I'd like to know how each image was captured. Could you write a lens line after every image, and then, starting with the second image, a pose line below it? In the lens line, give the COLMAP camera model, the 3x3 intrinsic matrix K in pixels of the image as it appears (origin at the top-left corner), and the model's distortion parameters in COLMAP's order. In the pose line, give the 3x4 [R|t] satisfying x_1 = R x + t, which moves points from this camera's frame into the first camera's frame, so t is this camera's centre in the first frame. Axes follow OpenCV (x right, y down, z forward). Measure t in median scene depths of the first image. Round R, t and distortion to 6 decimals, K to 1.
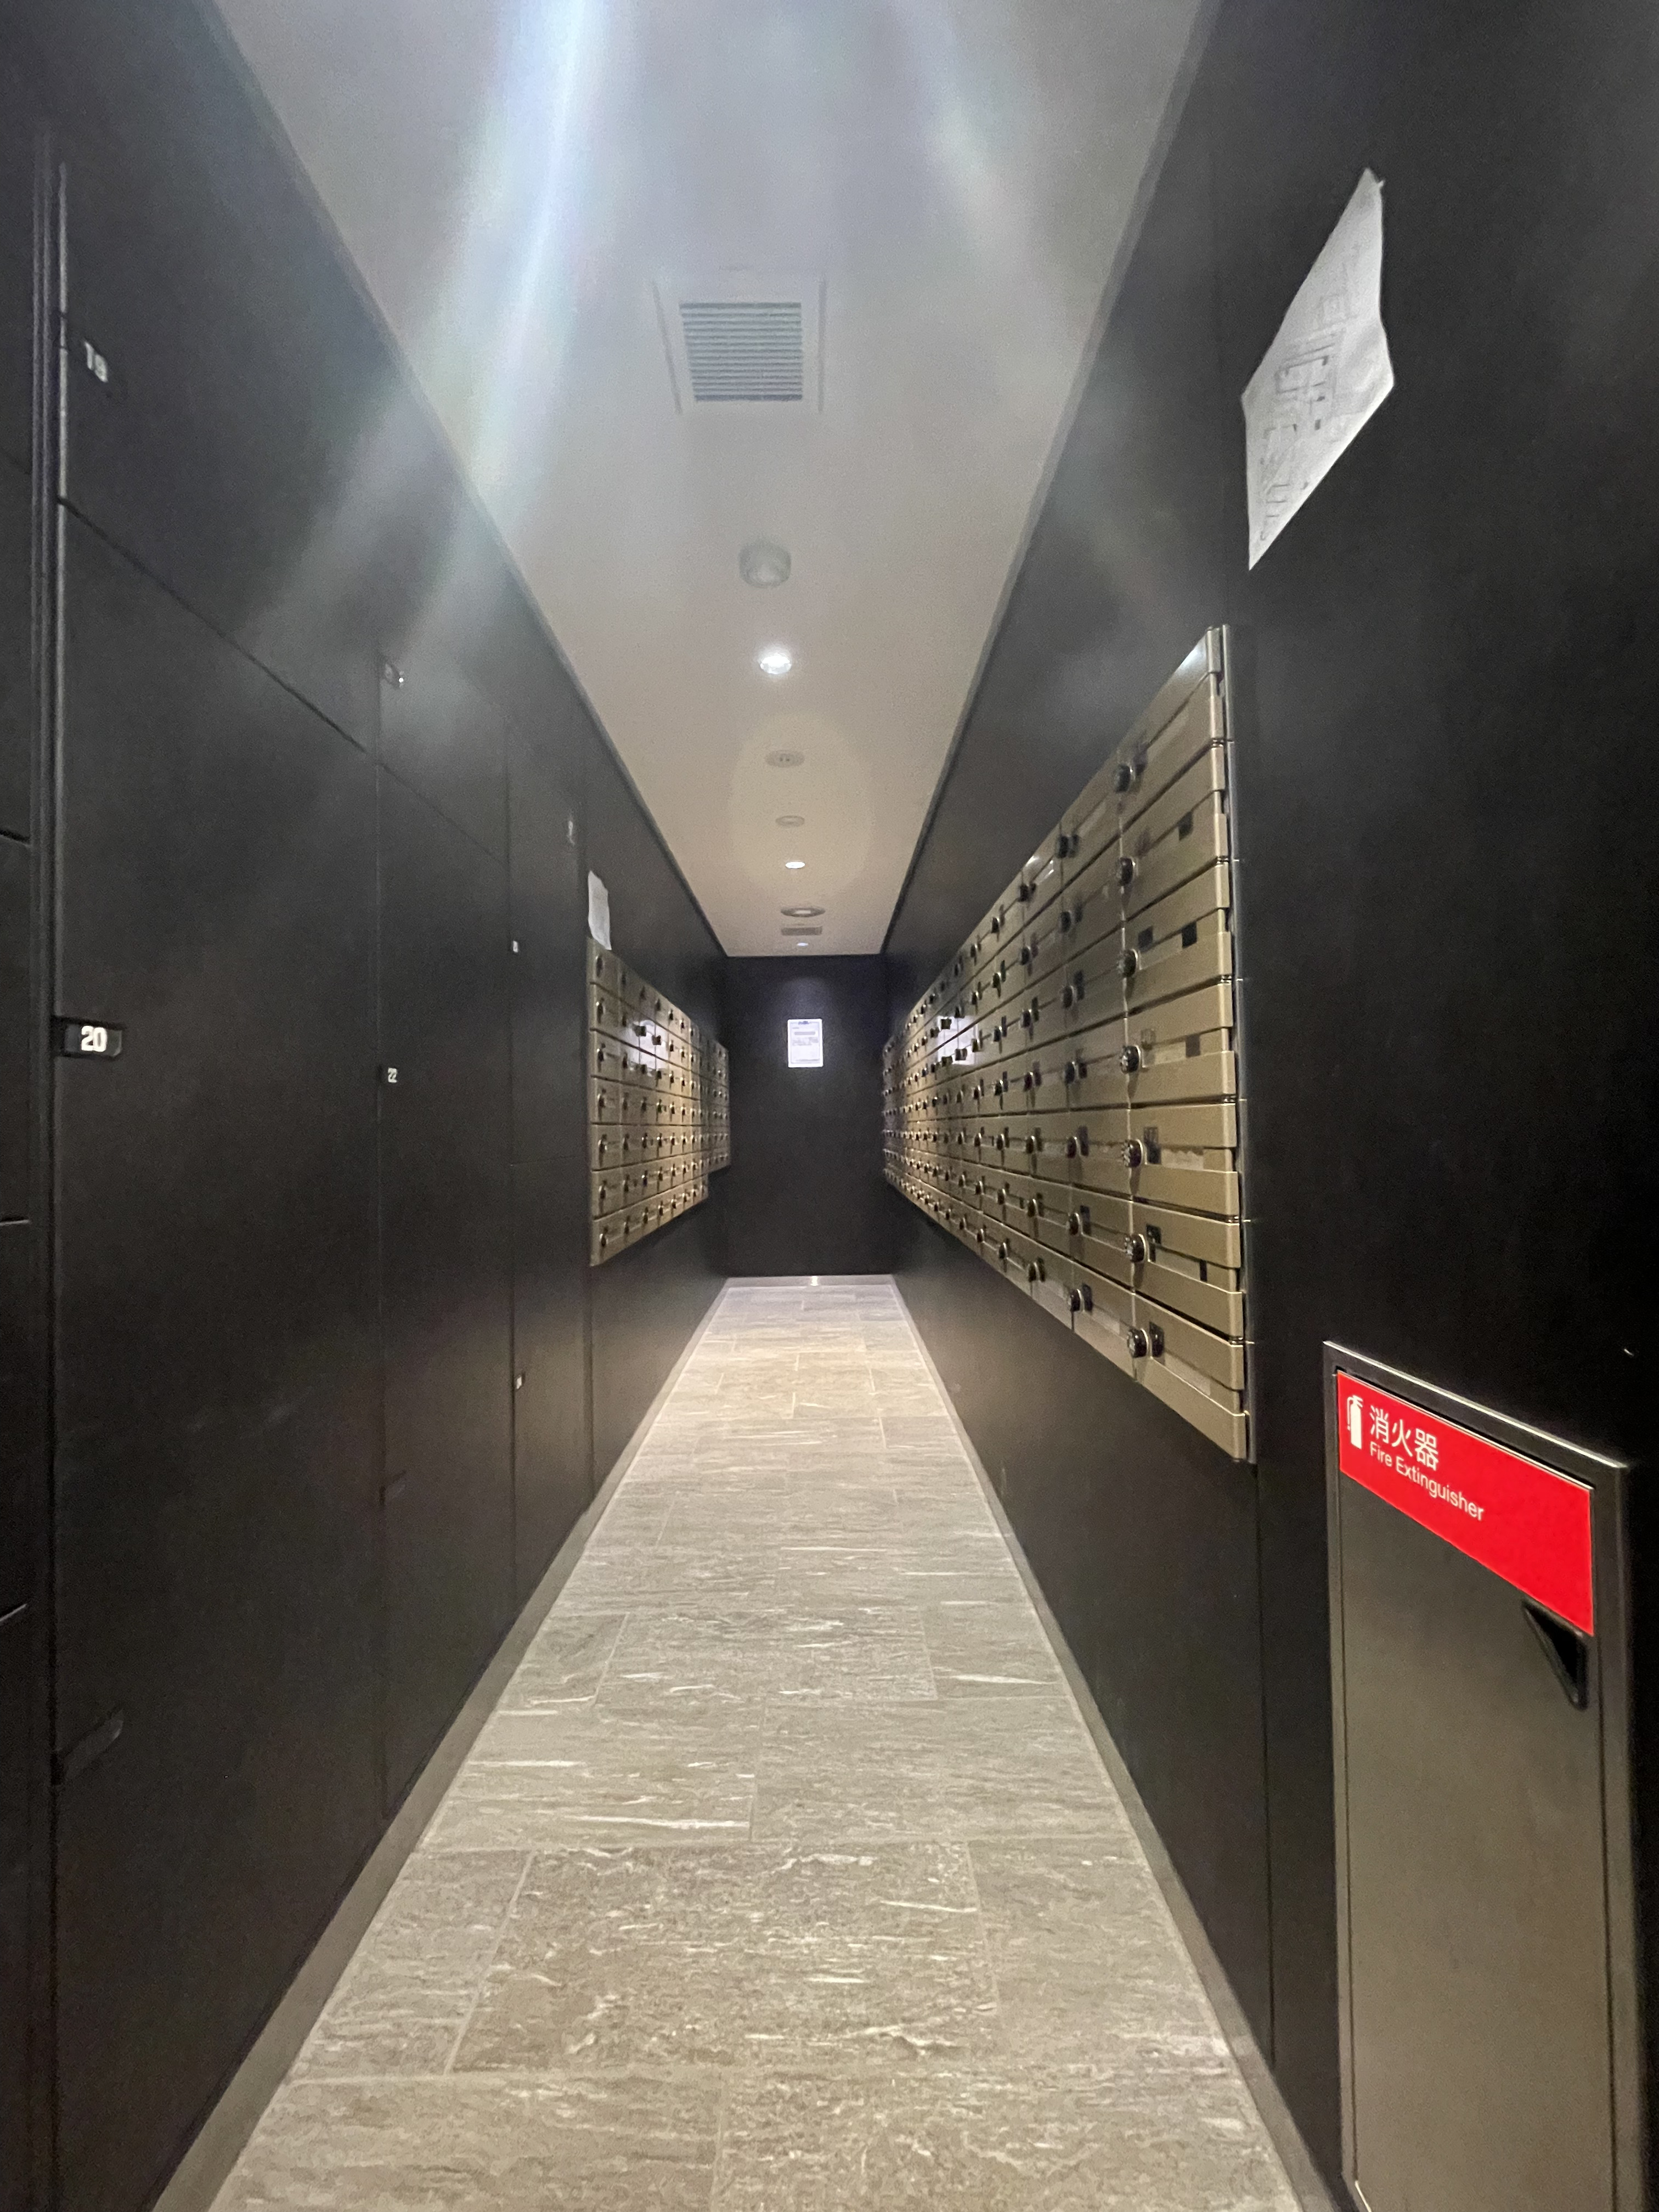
lens RADIAL K [[889.0, 0, 823.7], [0, 889.0, 1104.1], [0, 0, 1]] dist [-0.002536, 0.000679]
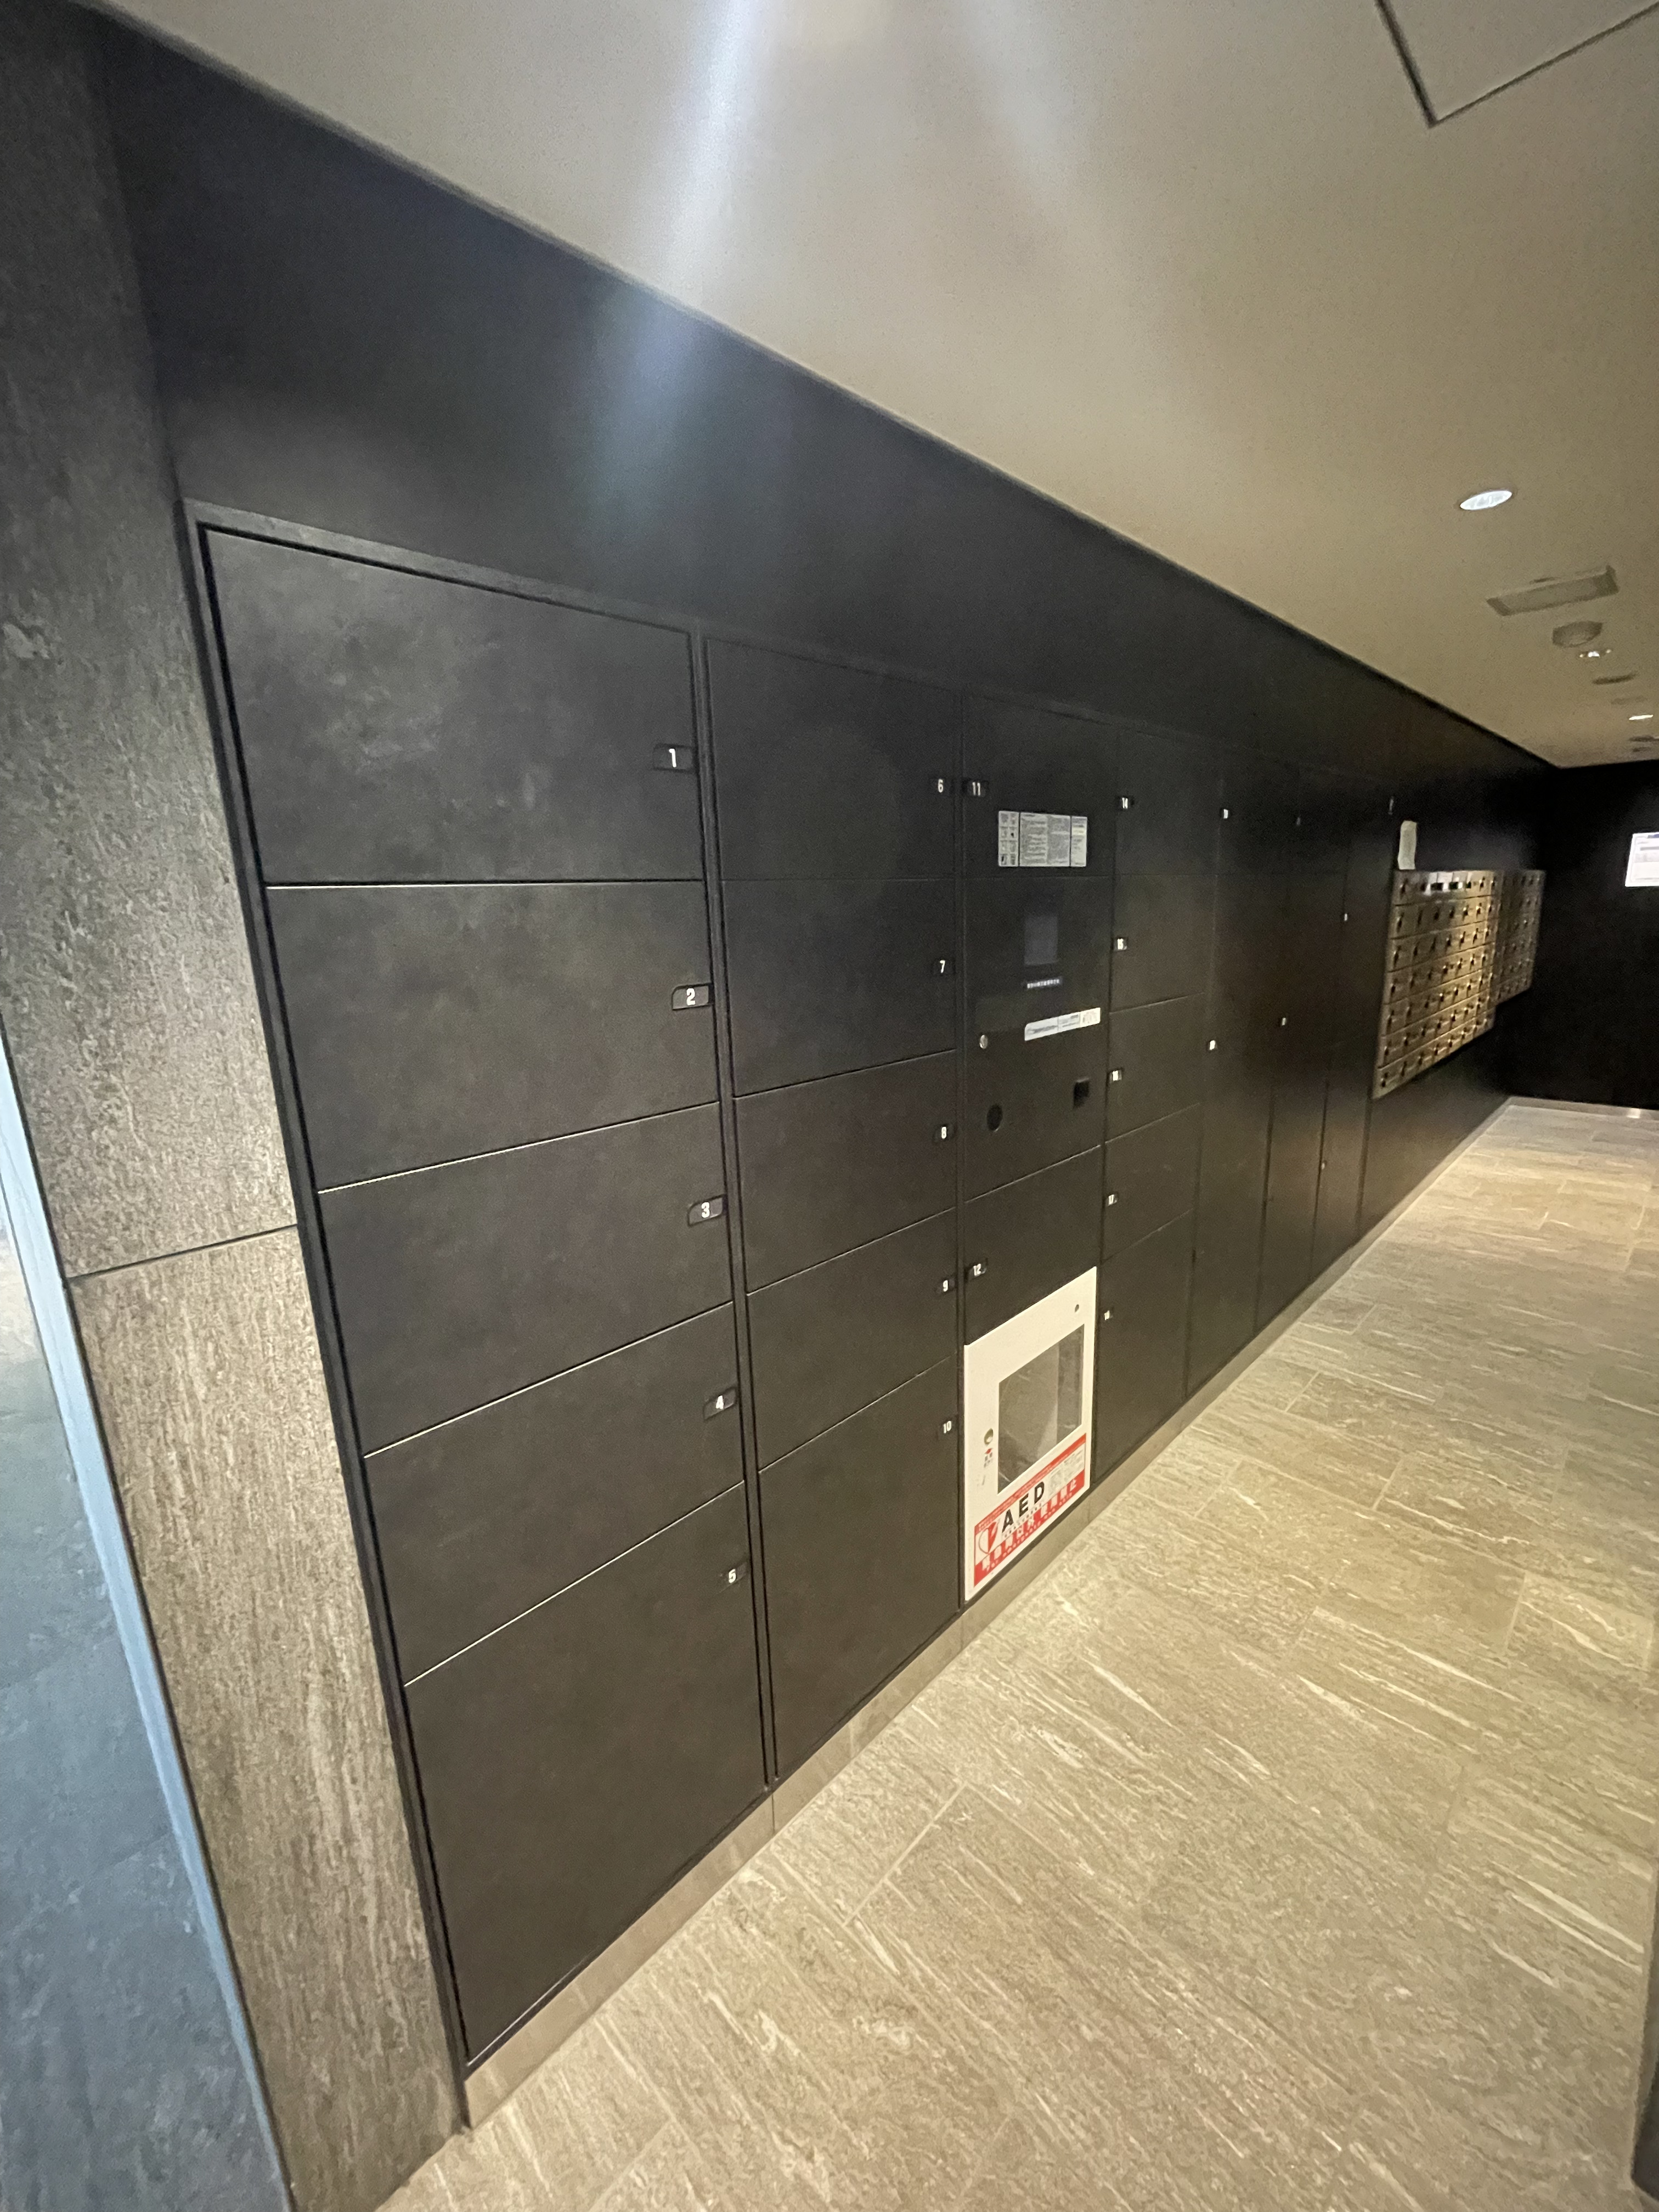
lens RADIAL K [[889.0, 0, 818.1], [0, 889.0, 1098.5], [0, 0, 1]] dist [-0.002536, 0.000679]
pose [[0.695914, 0.150876, -0.702097, 0.118908], [0.043812, 0.966939, 0.251214, -0.200093], [0.716787, -0.205584, 0.666297, -0.570426]]
